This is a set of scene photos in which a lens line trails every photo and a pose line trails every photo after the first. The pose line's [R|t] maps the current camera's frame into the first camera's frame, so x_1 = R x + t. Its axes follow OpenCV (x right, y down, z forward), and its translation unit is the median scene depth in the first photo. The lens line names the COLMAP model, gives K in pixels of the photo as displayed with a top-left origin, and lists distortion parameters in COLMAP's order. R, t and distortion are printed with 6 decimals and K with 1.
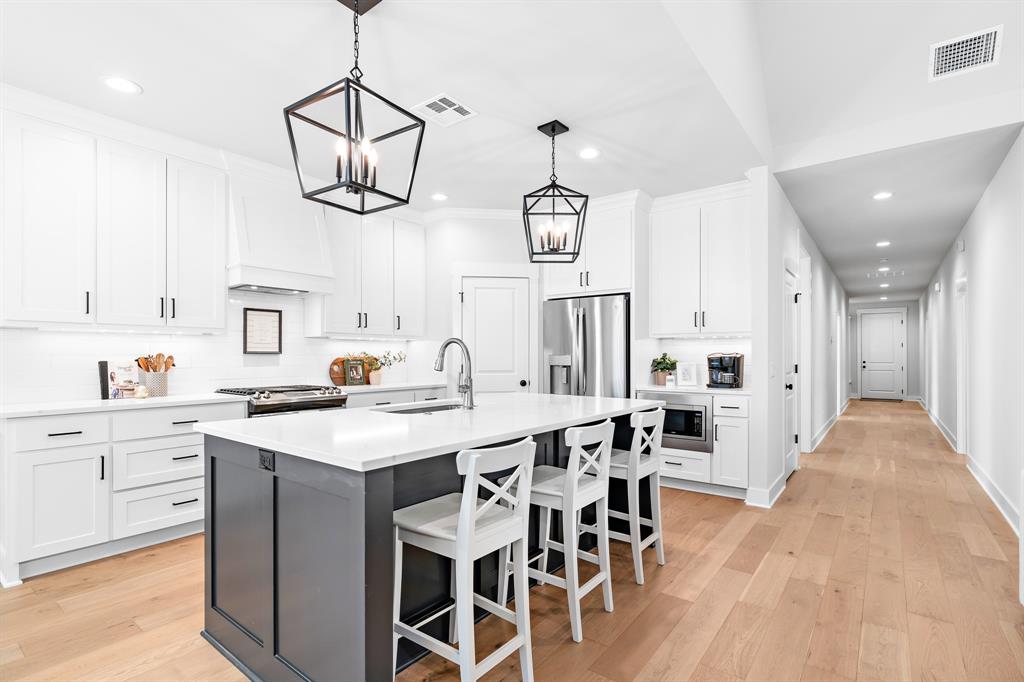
lens RADIAL K [[479.4, 0, 508.4], [0, 479.4, 356.4], [0, 0, 1]] dist [-0.001653, 0.000458]
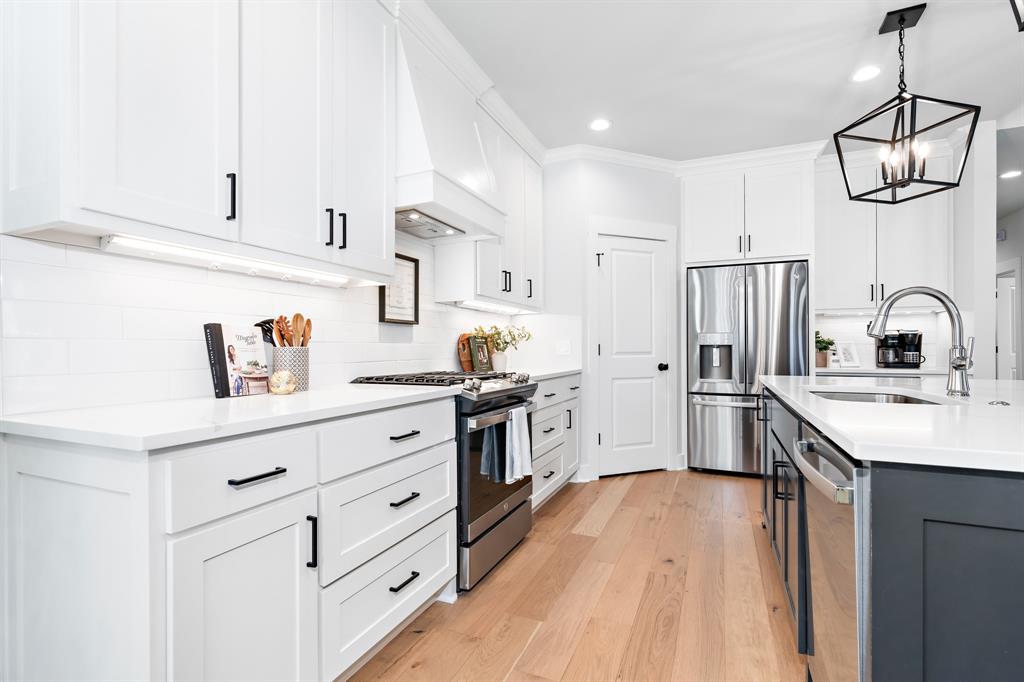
lens RADIAL K [[472.4, 0, 515.1], [0, 472.4, 348.5], [0, 0, 1]] dist [-0.003098, 0.000486]
pose [[0.967940, -0.001552, 0.251177, -0.508818], [0.001870, 0.999998, -0.001025, 0.029062], [-0.251175, 0.001462, 0.967941, 0.329942]]
